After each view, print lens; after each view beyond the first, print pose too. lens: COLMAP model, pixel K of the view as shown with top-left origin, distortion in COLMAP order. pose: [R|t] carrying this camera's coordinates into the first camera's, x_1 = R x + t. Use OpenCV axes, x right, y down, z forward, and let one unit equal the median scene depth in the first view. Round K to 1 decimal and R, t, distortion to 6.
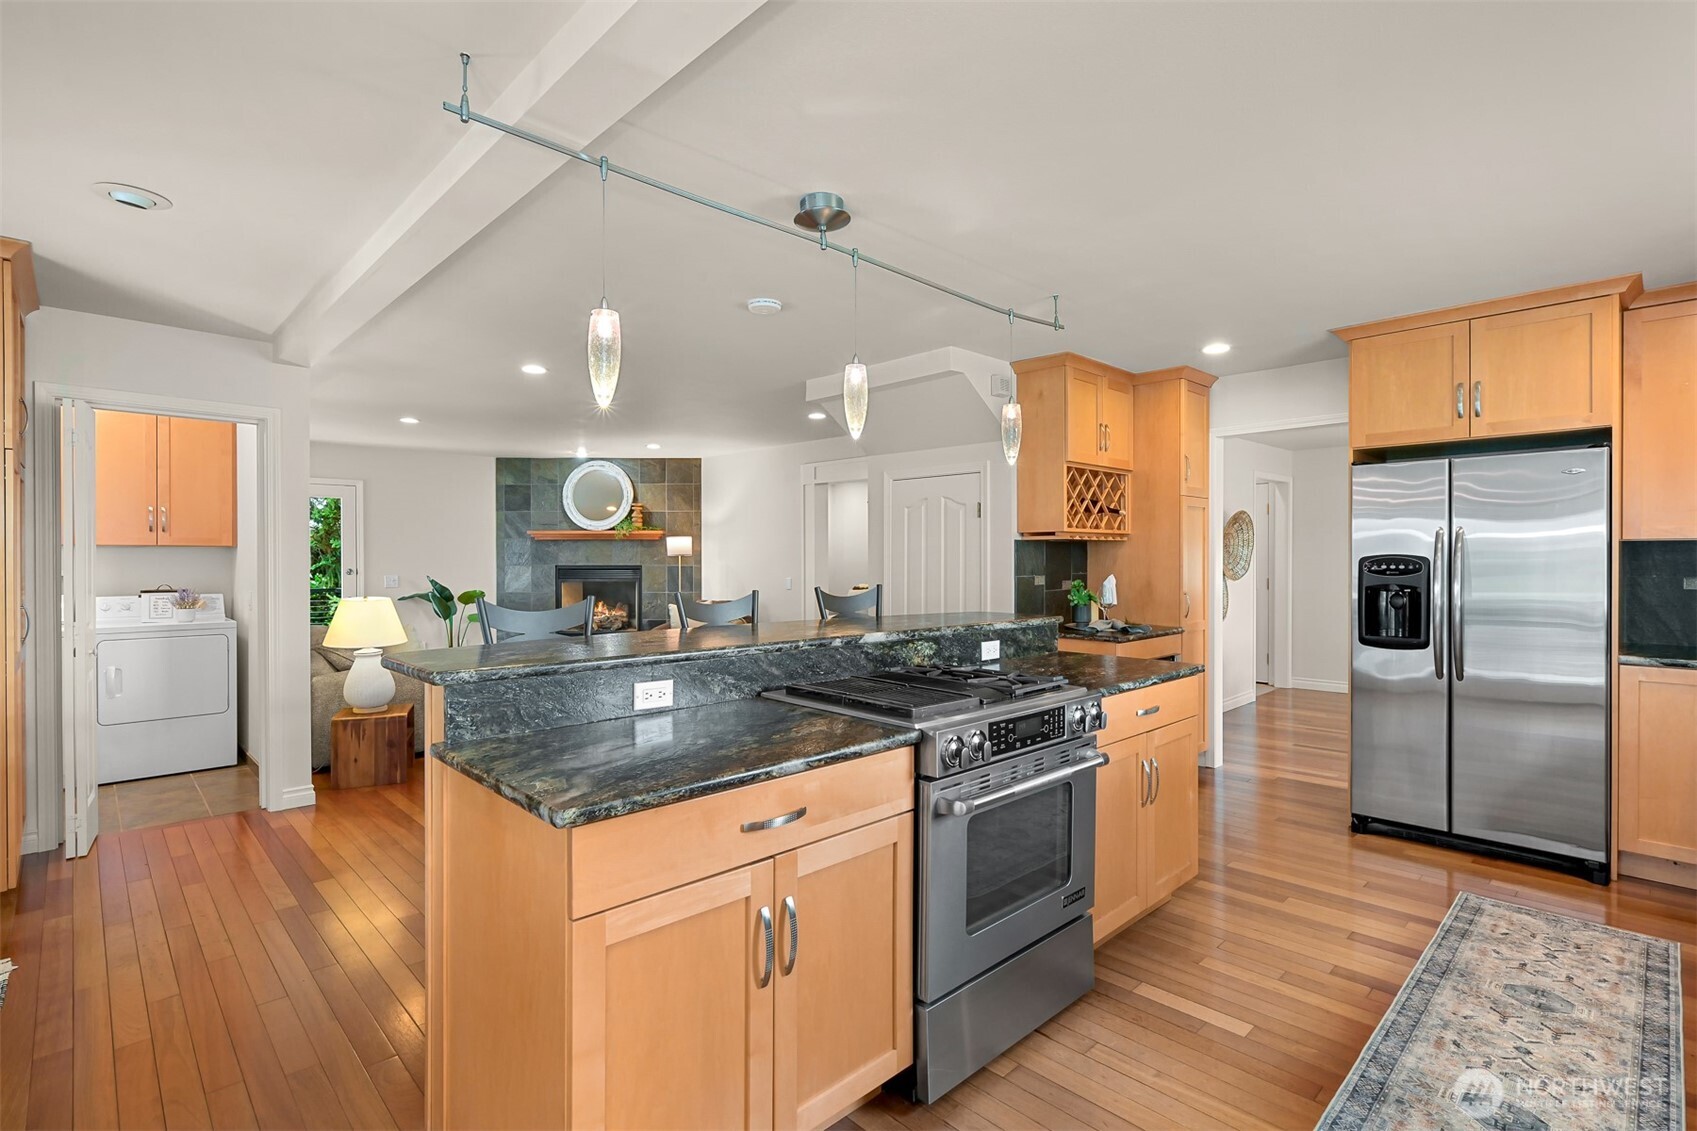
lens RADIAL K [[807.9, 0, 848.5], [0, 807.9, 565.5], [0, 0, 1]] dist [0.003043, 0.000014]
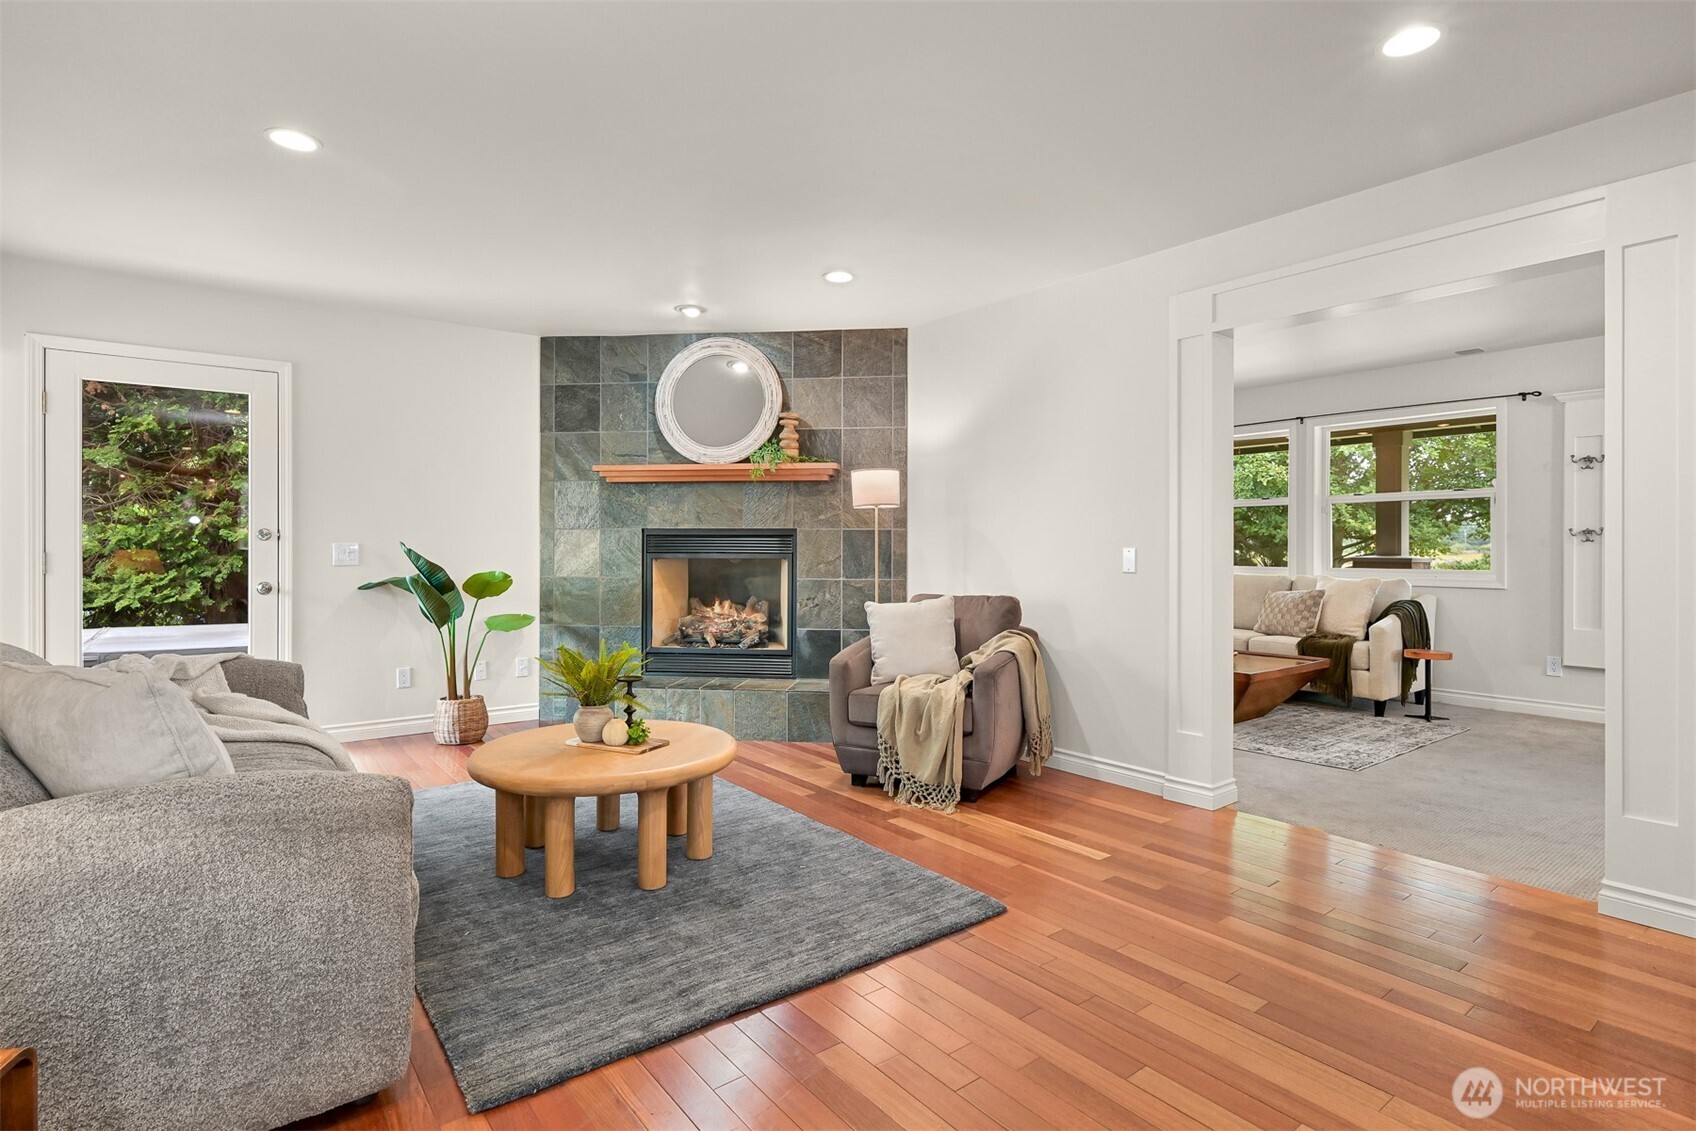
lens RADIAL K [[842.8, 0, 850.2], [0, 842.8, 553.6], [0, 0, 1]] dist [-0.004788, 0.000048]
pose [[0.994437, 0.002982, -0.105288, -0.171991], [-0.003636, 0.999975, -0.006022, 0.020927], [0.105268, 0.006372, 0.994424, 0.474326]]
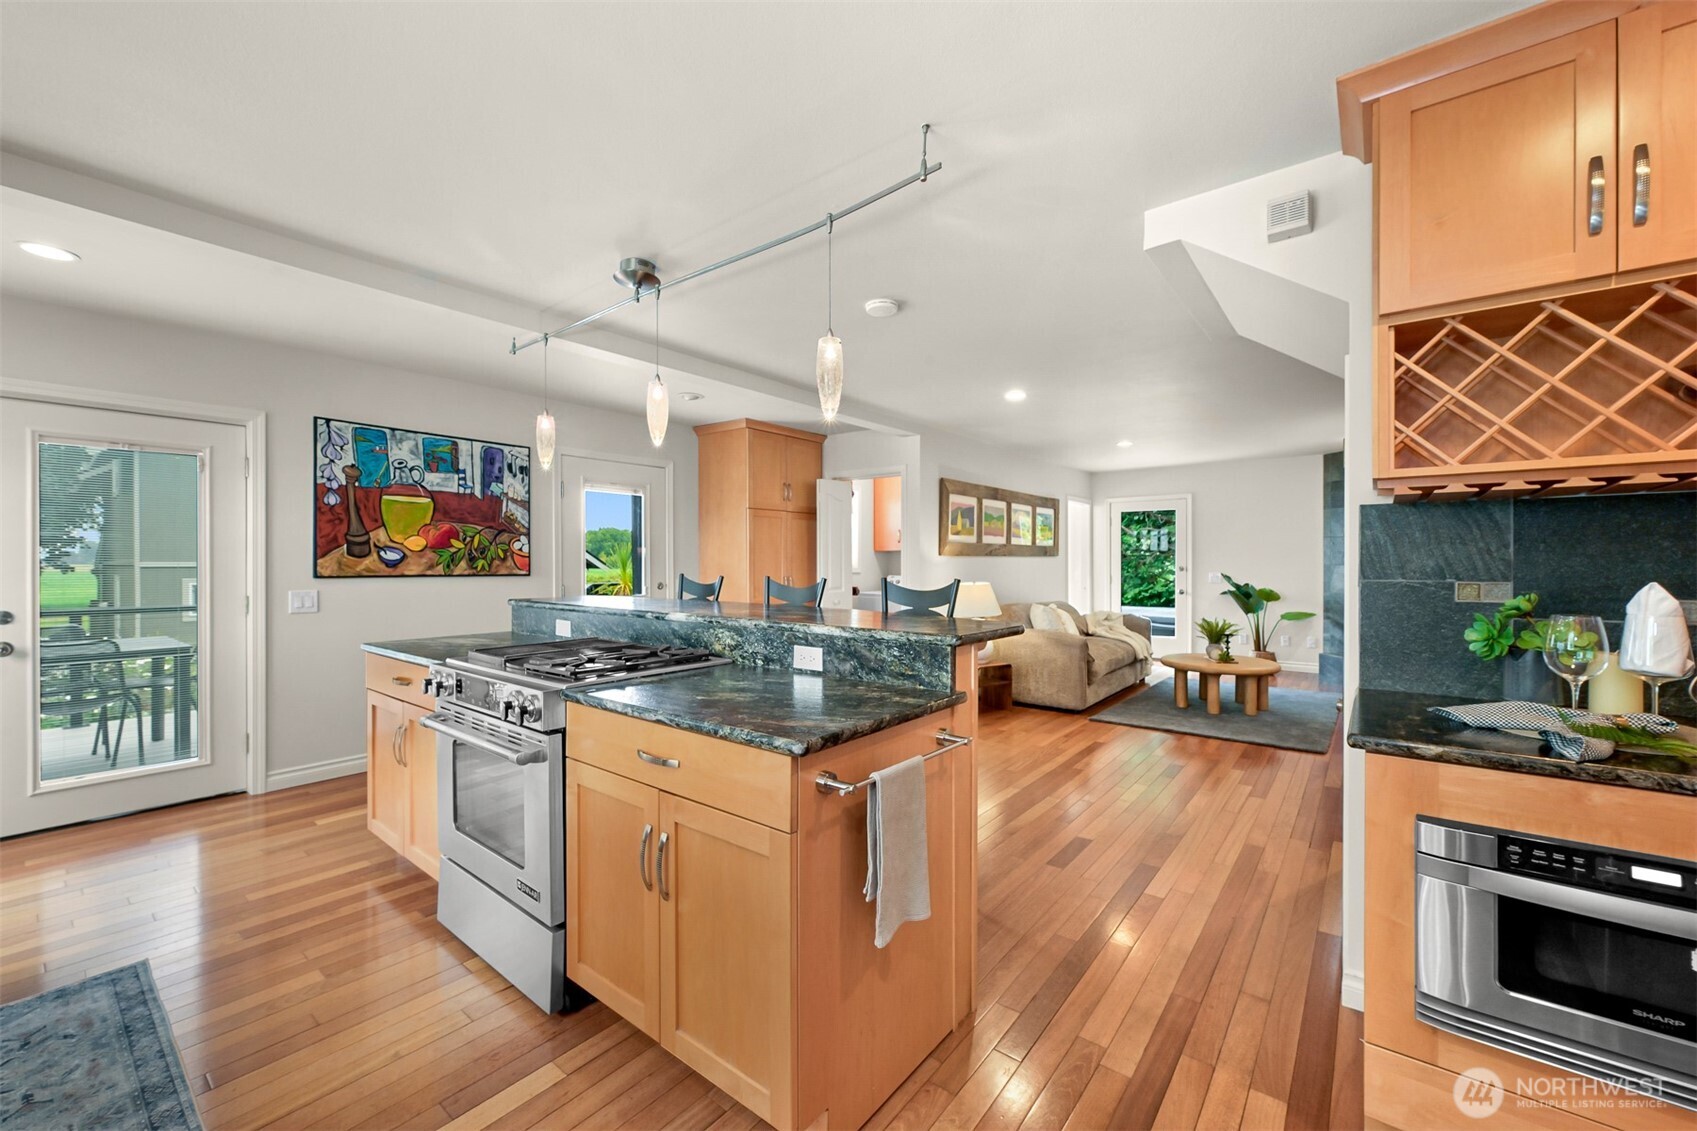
lens RADIAL K [[674.1, 0, 848.5], [0, 674.1, 565.5], [0, 0, 1]] dist [-0.001108, -0.000042]
pose [[0.137057, 0.004066, -0.990555, 0.308589], [-0.009284, 0.999953, 0.002820, 0.004040], [0.990520, 0.008810, 0.137089, 0.346976]]
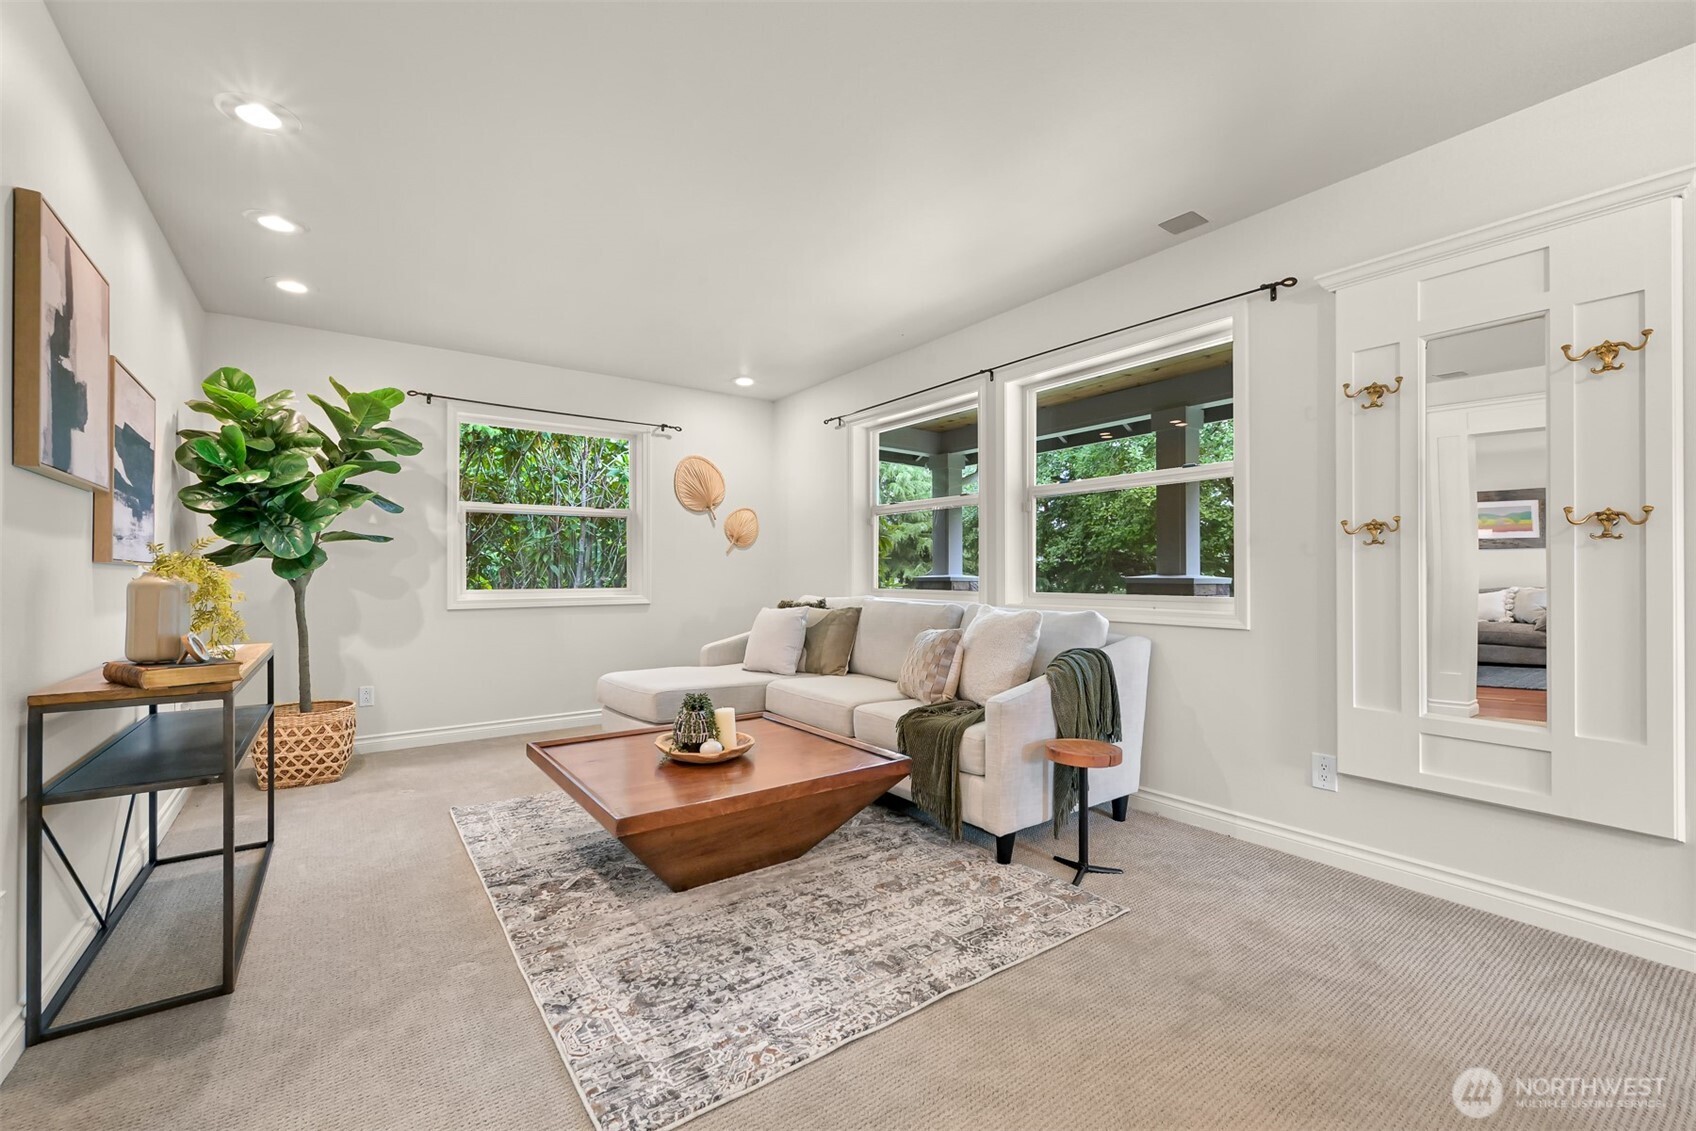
lens RADIAL K [[706.5, 0, 864.6], [0, 706.5, 571.2], [0, 0, 1]] dist [0.000153, 0.000031]
pose [[0.991831, 0.000557, -0.127556, 0.132760], [-0.002463, 0.999888, -0.014787, 0.021378], [0.127534, 0.014981, 0.991721, 0.838085]]
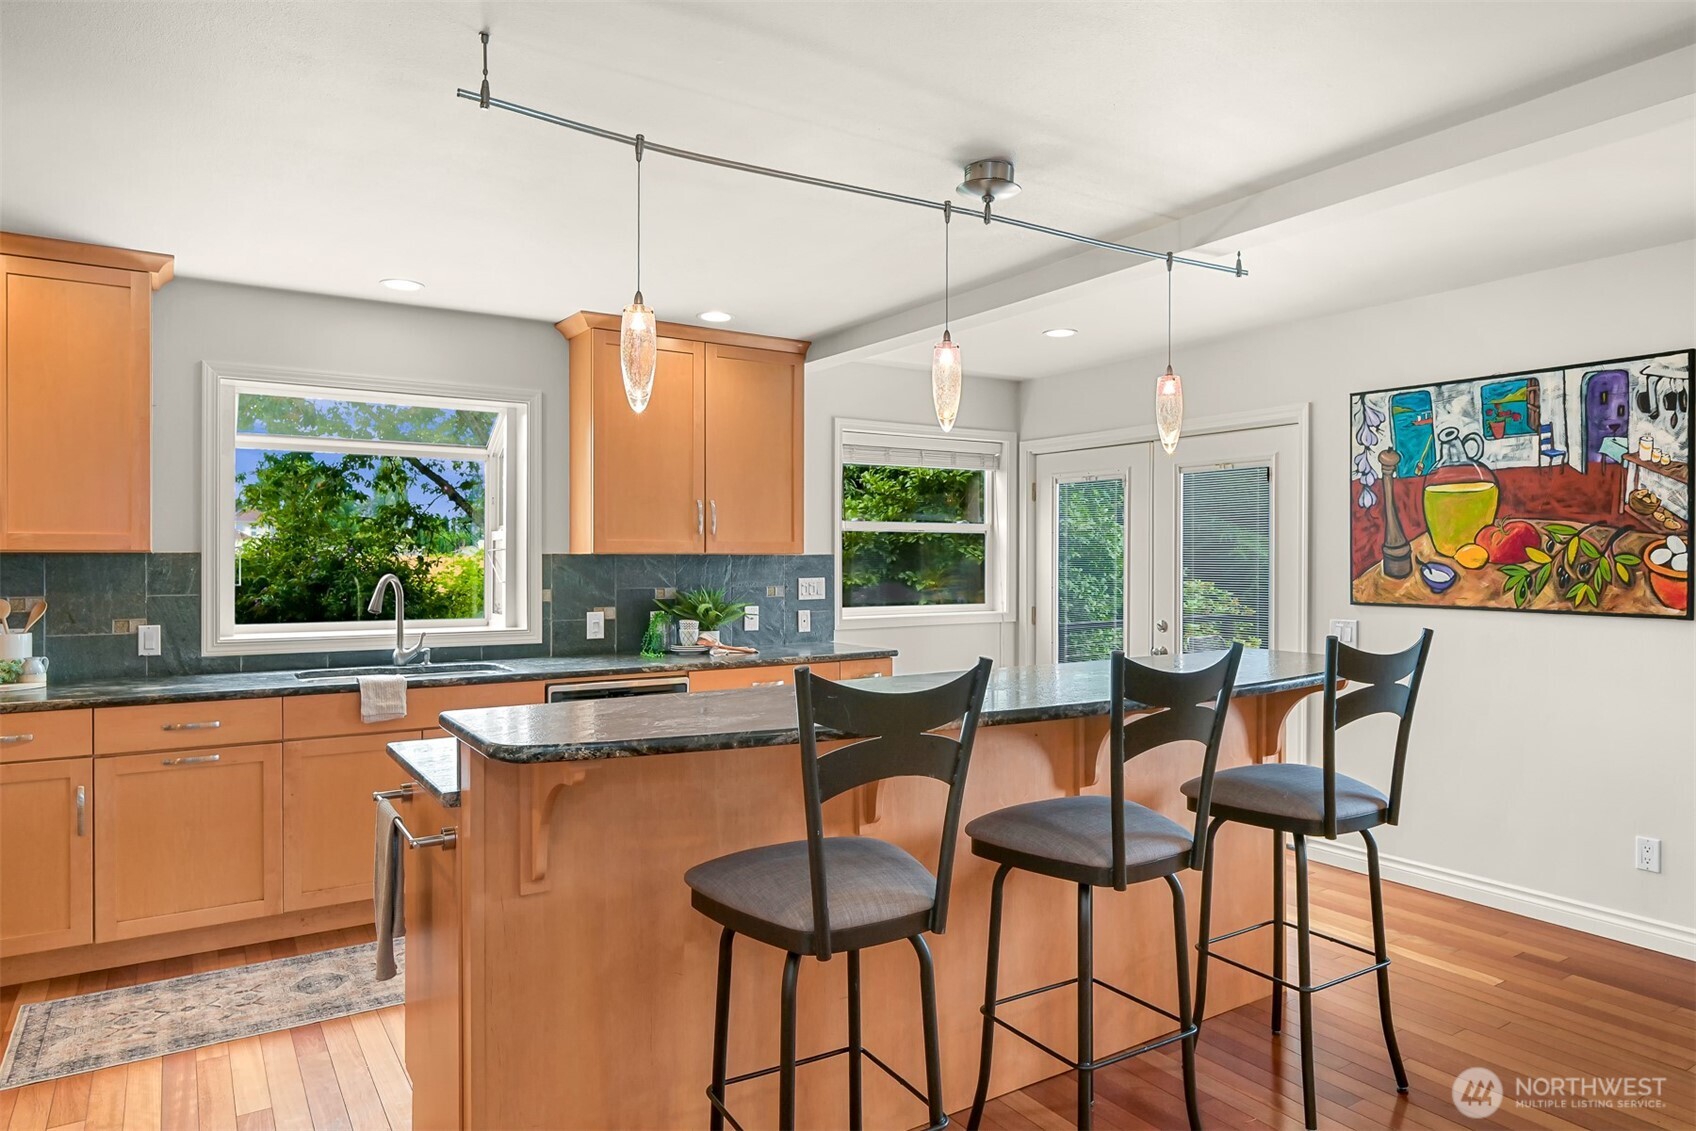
lens RADIAL K [[1045.1, 0, 848.0], [0, 1045.1, 565.5], [0, 0, 1]] dist [-0.002242, -0.000387]
pose [[-0.981561, -0.001741, 0.191140, -0.028164], [0.001410, 0.999865, 0.016345, -0.011703], [-0.191142, 0.016313, -0.981427, 0.624278]]
